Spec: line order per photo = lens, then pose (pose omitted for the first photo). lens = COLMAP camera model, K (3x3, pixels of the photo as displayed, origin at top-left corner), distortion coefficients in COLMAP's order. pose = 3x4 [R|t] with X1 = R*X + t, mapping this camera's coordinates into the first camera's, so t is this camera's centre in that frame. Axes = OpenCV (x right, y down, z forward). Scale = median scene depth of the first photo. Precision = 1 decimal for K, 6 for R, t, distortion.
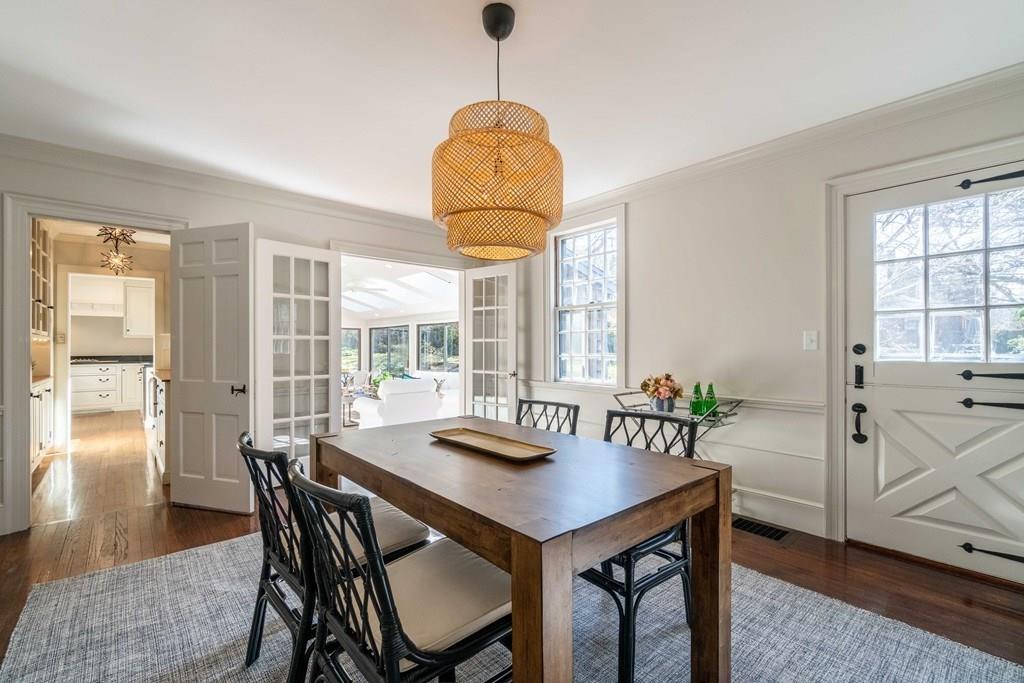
lens RADIAL K [[443.8, 0, 515.5], [0, 443.8, 342.9], [0, 0, 1]] dist [-0.012777, 0.000875]
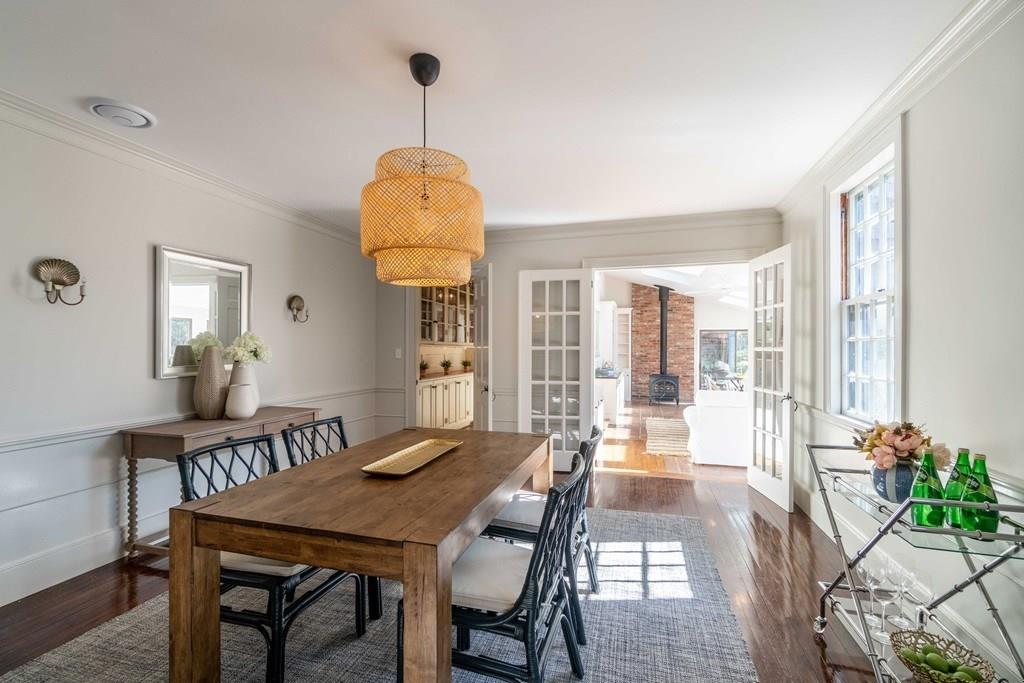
lens RADIAL K [[443.8, 0, 512.6], [0, 443.8, 344.3], [0, 0, 1]] dist [-0.012777, 0.000875]
pose [[0.535068, -0.005912, -0.844788, 0.436225], [0.006666, 0.999974, -0.002776, -0.019323], [0.844783, -0.004146, 0.535094, 0.273080]]
